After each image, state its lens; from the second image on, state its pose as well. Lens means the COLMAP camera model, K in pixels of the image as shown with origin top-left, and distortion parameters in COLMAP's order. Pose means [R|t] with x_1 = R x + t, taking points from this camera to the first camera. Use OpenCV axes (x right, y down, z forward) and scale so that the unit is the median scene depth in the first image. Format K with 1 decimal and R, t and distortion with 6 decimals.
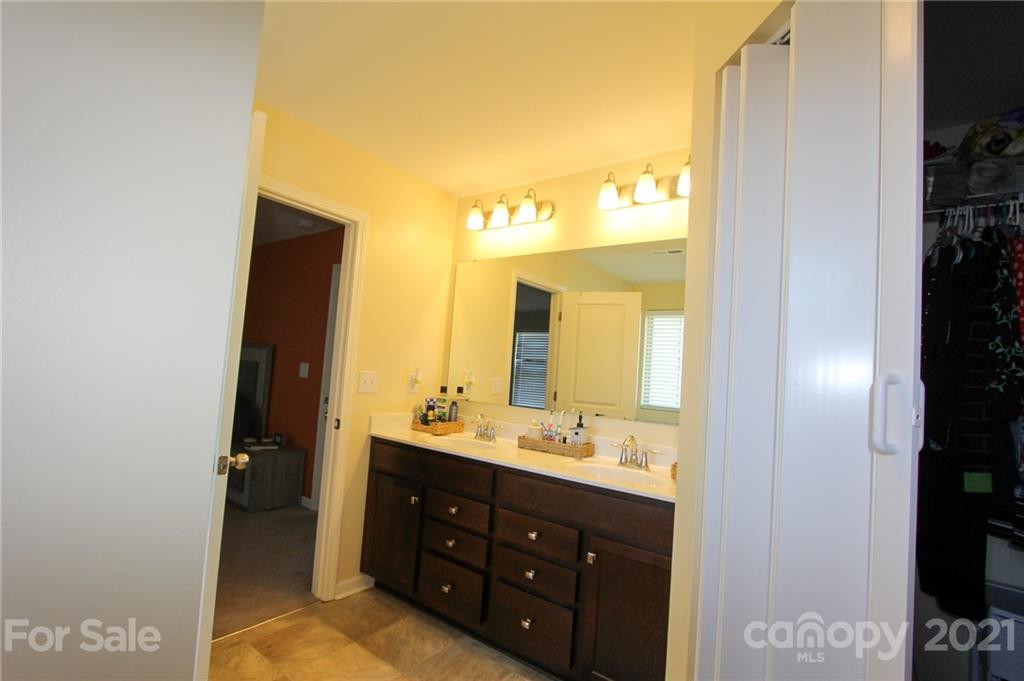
lens RADIAL K [[475.2, 0, 512.7], [0, 475.2, 342.4], [0, 0, 1]] dist [-0.011046, -0.000265]
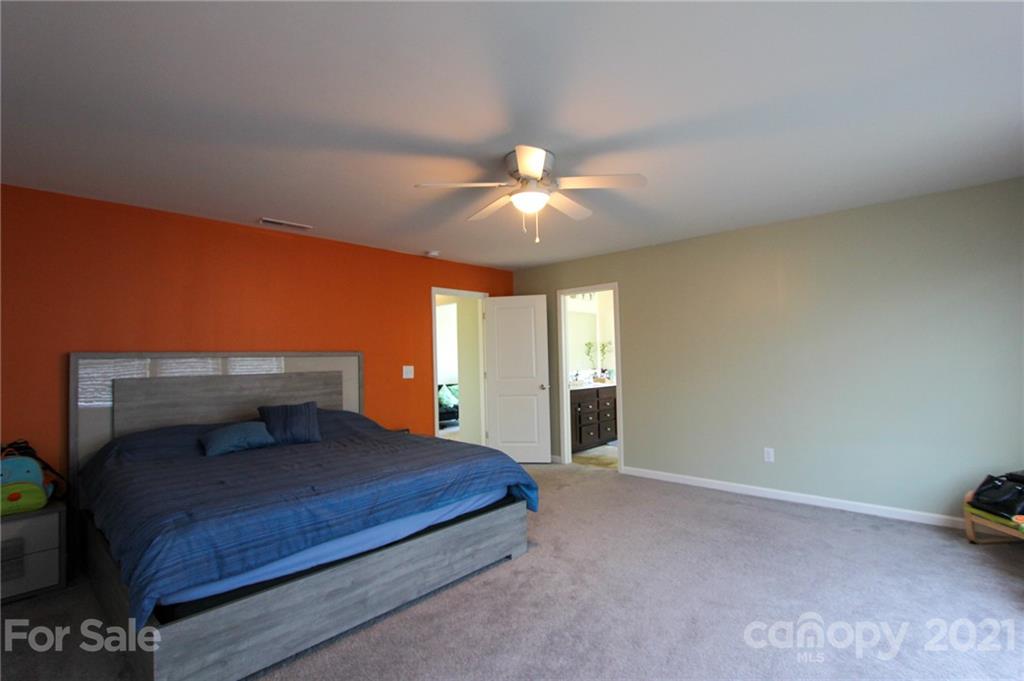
lens RADIAL K [[475.2, 0, 513.7], [0, 475.2, 342.2], [0, 0, 1]] dist [-0.011046, -0.000265]
pose [[0.098694, -0.045104, 0.994095, -3.067785], [-0.039654, 0.998001, 0.049218, -0.159033], [-0.994327, -0.044277, 0.096708, 1.246570]]
